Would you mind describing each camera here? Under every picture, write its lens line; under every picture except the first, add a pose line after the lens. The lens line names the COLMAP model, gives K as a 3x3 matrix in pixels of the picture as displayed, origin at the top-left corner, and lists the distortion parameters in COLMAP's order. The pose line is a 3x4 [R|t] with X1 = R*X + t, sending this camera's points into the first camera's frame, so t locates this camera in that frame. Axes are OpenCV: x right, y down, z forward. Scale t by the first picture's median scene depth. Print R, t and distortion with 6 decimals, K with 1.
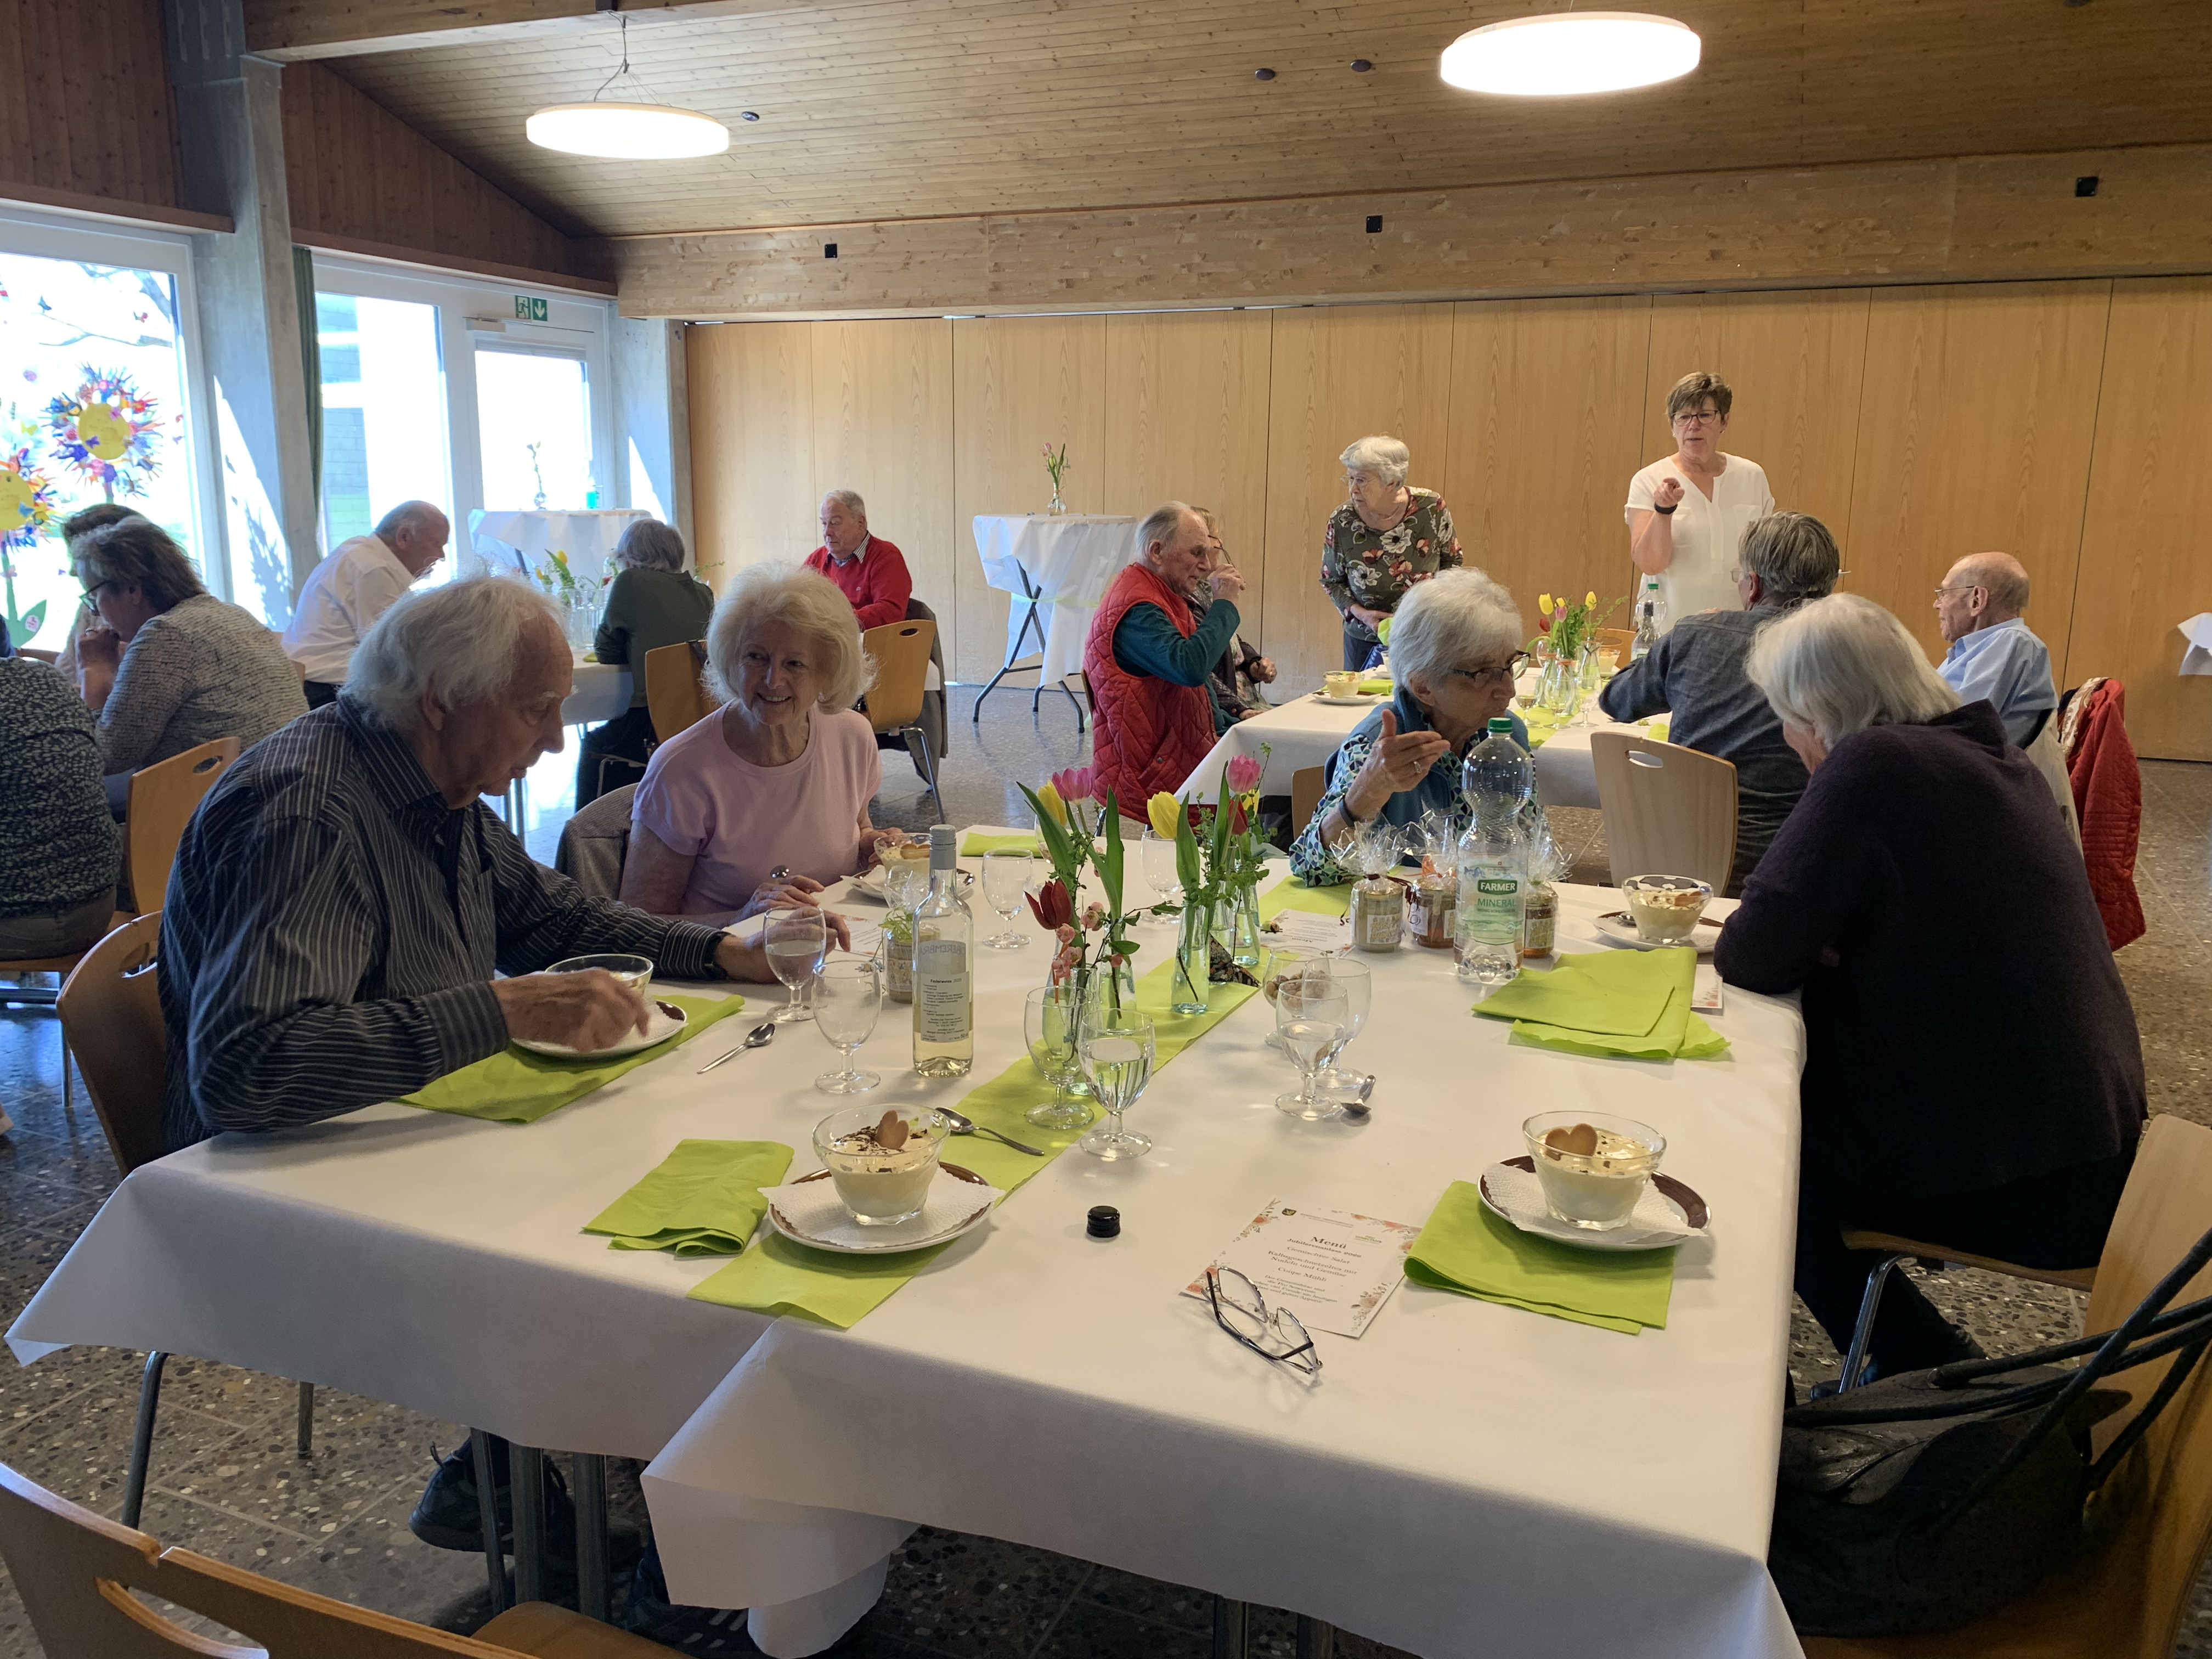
lens RADIAL K [[1690.5, 0, 1073.6], [0, 1690.5, 819.0], [0, 0, 1]] dist [0.030495, -0.031060]
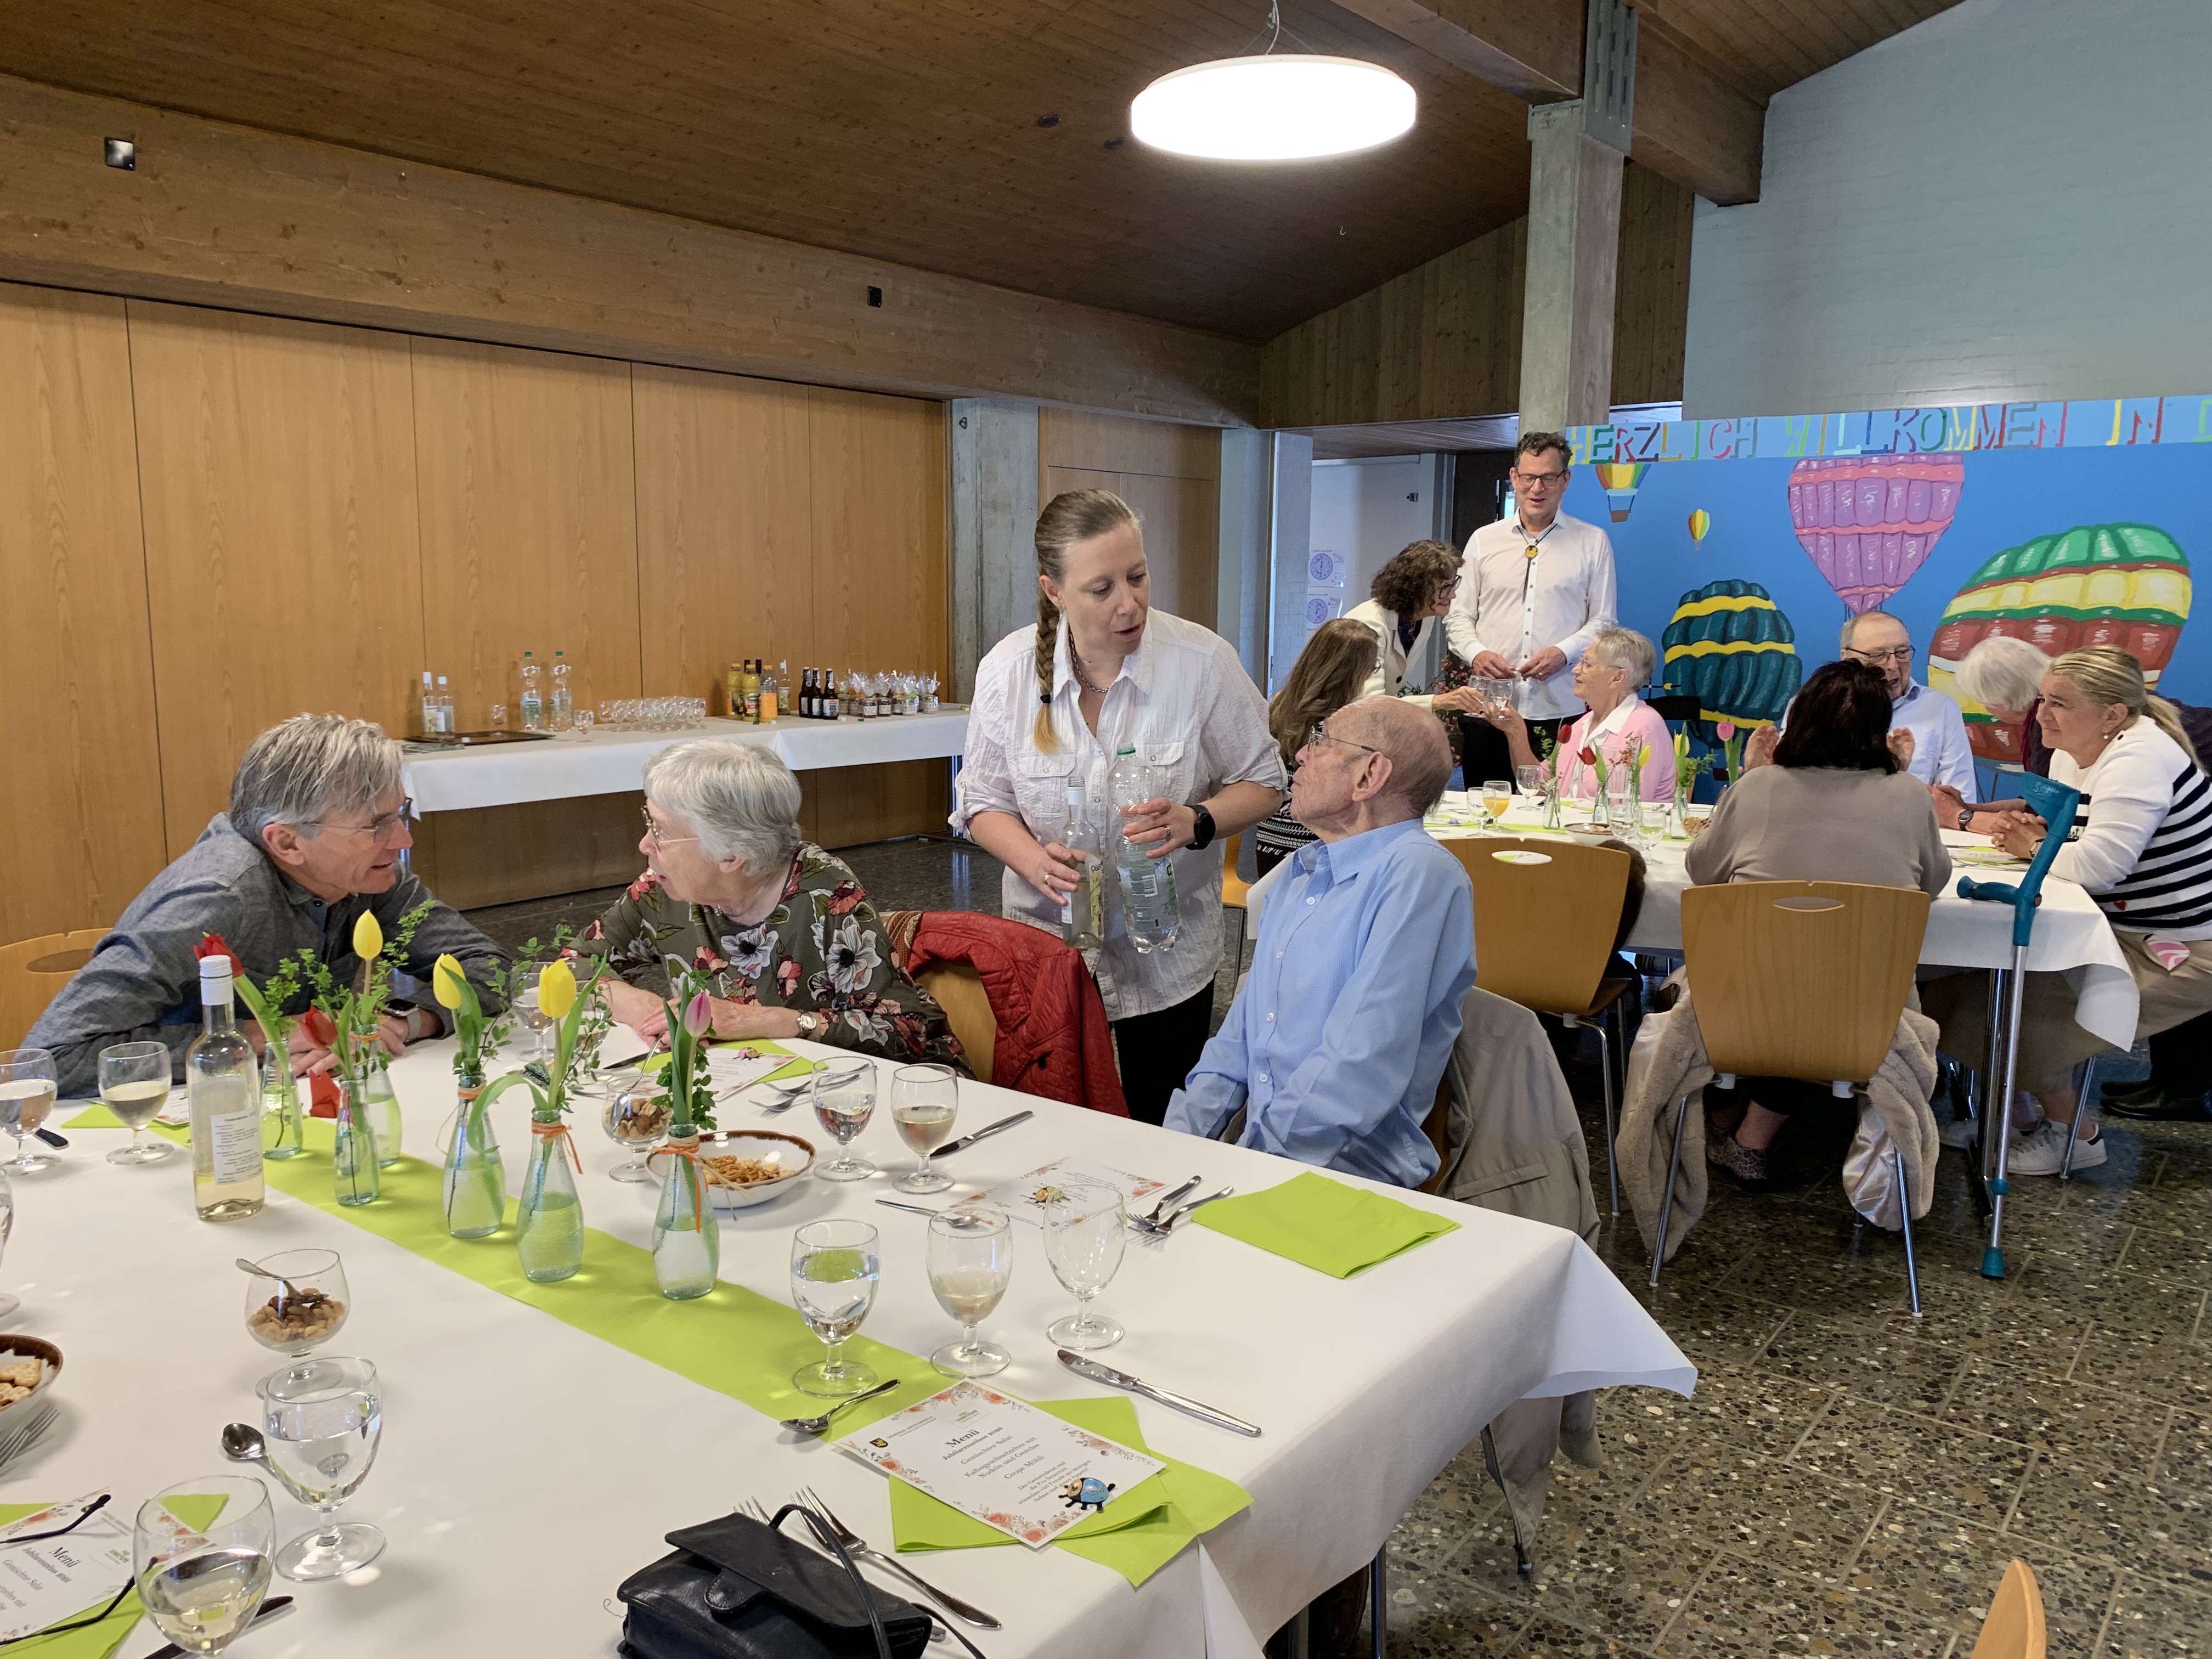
lens RADIAL K [[1690.5, 0, 1089.6], [0, 1690.5, 831.0], [0, 0, 1]] dist [0.030495, -0.031060]
pose [[0.236435, -0.148075, 0.960298, -0.007424], [0.188582, 0.976520, 0.104145, -0.090749], [-0.953171, 0.156472, 0.258808, 0.431147]]
